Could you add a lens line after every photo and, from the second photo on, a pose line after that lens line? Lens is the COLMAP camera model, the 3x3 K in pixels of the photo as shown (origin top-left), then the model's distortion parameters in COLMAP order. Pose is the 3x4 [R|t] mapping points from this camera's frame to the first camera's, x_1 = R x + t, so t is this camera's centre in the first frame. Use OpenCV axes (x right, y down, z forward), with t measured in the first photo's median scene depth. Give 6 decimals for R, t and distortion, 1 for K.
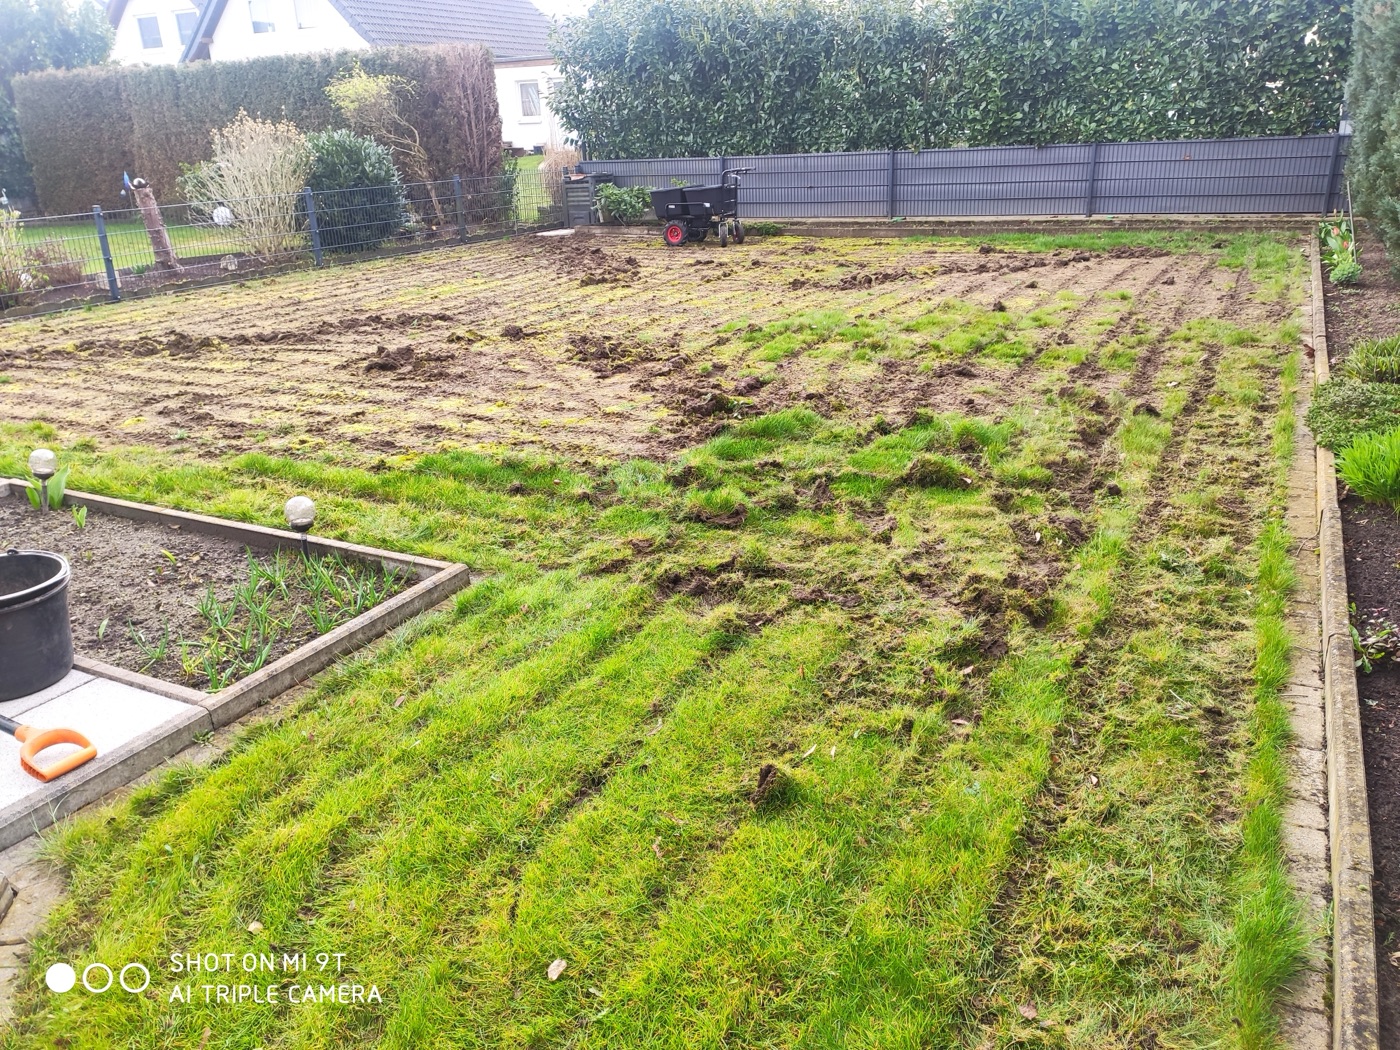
lens RADIAL K [[1038.1, 0, 710.0], [0, 1038.1, 539.9], [0, 0, 1]] dist [0.093366, -0.102017]
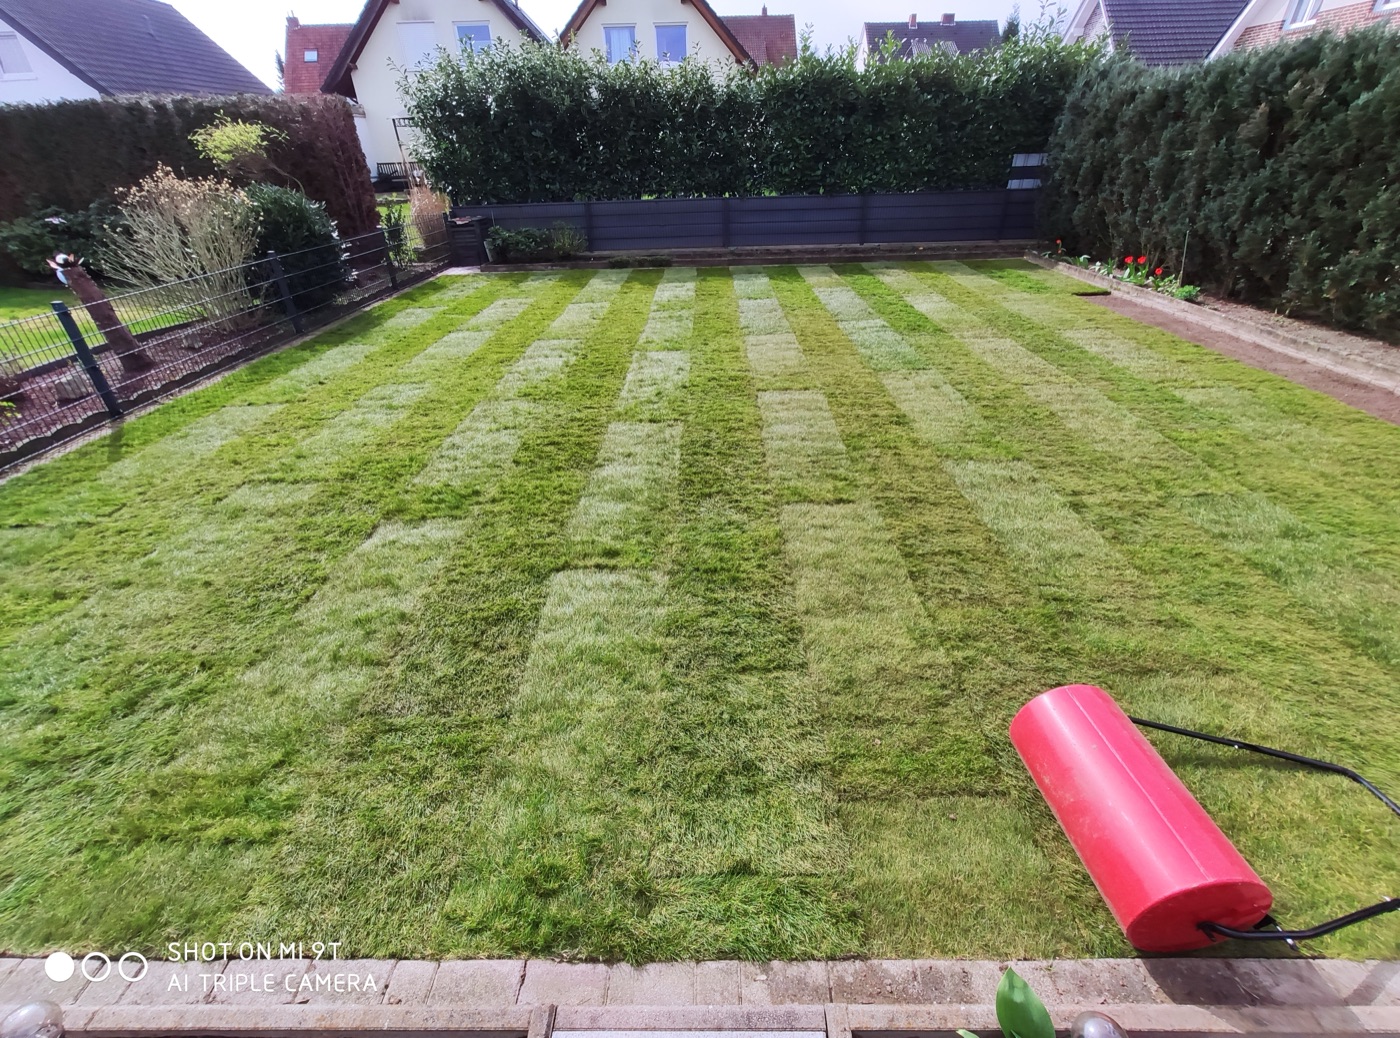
lens RADIAL K [[606.3, 0, 701.4], [0, 606.3, 522.2], [0, 0, 1]] dist [-0.009805, 0.003606]
pose [[0.890398, -0.223774, 0.396379, -0.294415], [0.158959, 0.968852, 0.189888, -0.132855], [-0.426524, -0.106068, 0.898235, 0.303878]]
